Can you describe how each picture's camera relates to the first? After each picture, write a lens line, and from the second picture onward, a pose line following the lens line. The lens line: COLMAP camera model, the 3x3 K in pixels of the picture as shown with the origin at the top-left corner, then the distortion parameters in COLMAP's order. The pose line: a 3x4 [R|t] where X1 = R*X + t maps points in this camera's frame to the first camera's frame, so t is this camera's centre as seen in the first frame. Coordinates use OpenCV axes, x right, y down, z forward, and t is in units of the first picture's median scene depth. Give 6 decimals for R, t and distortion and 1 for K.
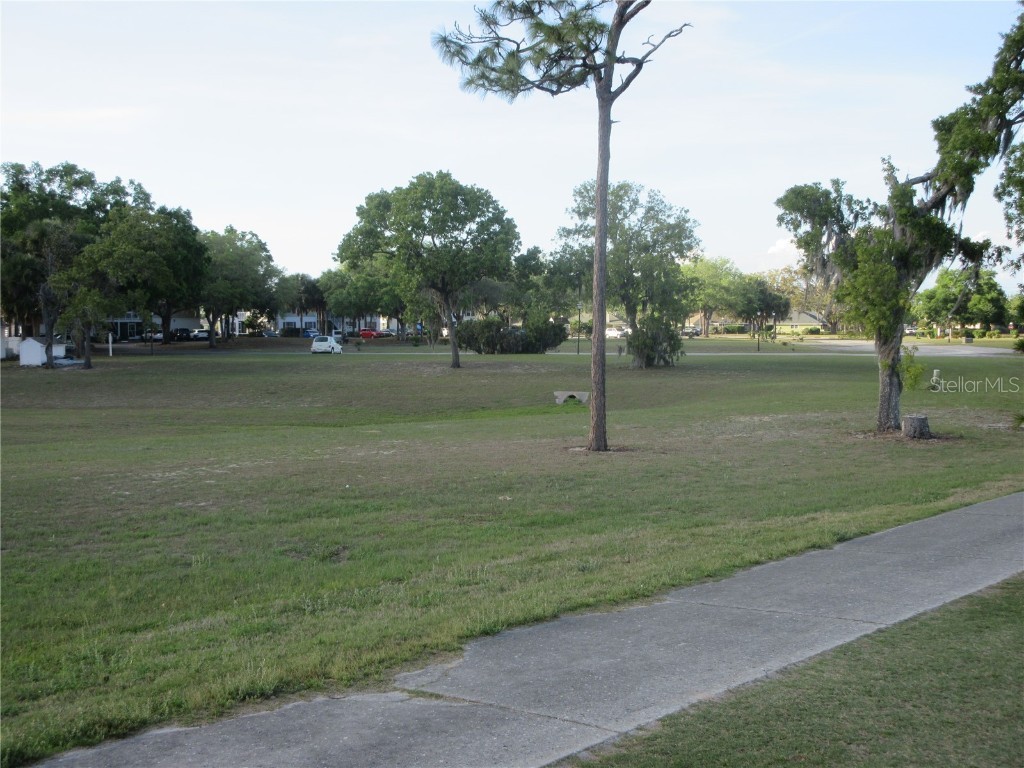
lens RADIAL K [[1102.1, 0, 506.3], [0, 1102.1, 386.4], [0, 0, 1]] dist [-0.000706, 0.000000]
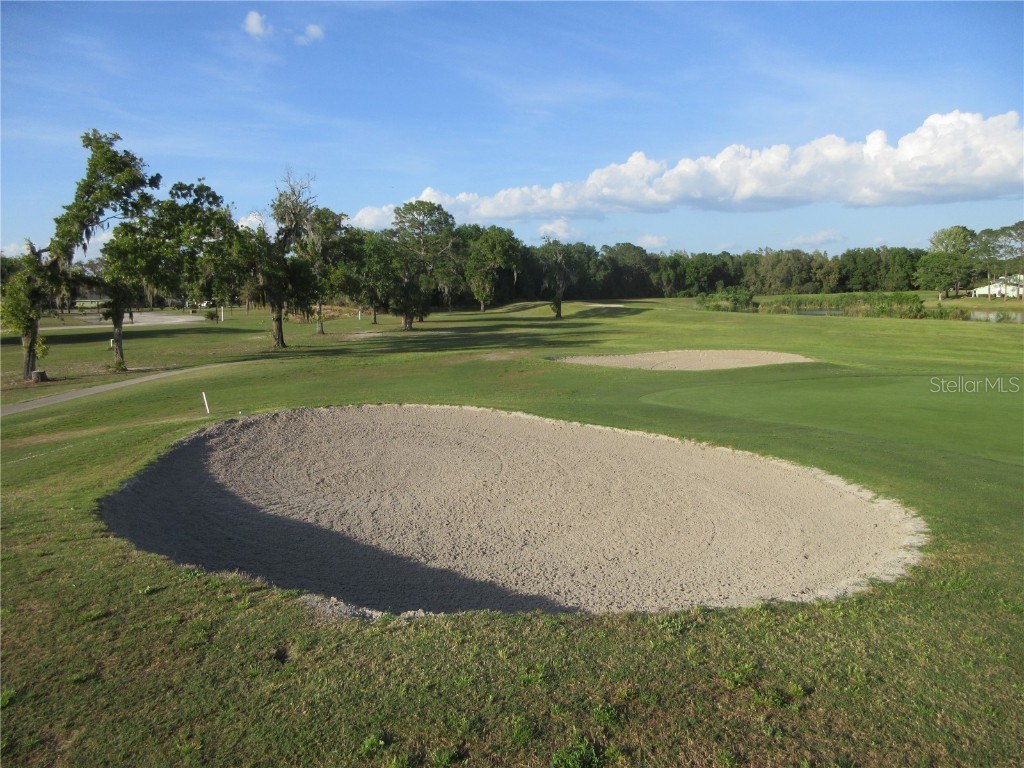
lens RADIAL K [[756.5, 0, 516.5], [0, 756.5, 365.9], [0, 0, 1]] dist [0.007772, -0.012508]
pose [[0.762192, -0.080094, 0.642377, 0.050696], [0.054880, 0.996739, 0.059161, -0.006007], [-0.645020, -0.009839, 0.764102, -0.222335]]
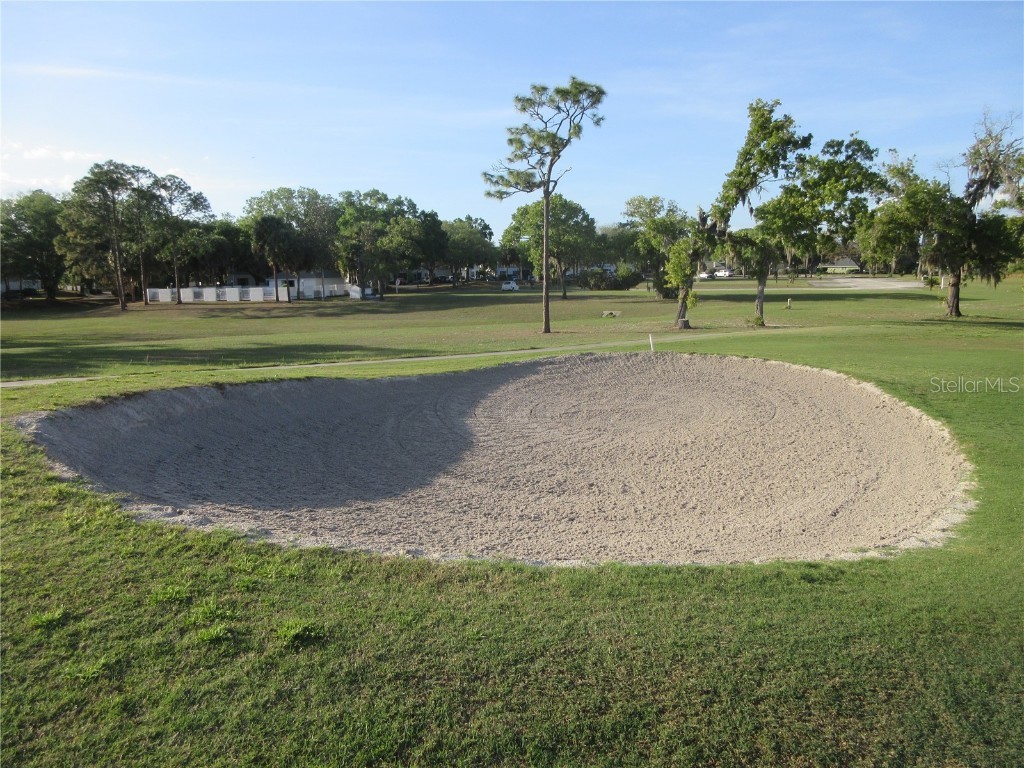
lens RADIAL K [[756.5, 0, 513.4], [0, 756.5, 377.6], [0, 0, 1]] dist [0.007772, -0.012508]
pose [[0.975605, 0.018594, -0.218744, 0.126244], [0.001089, 0.995984, 0.089522, 0.001333], [0.219530, -0.087577, 0.971667, -0.236019]]
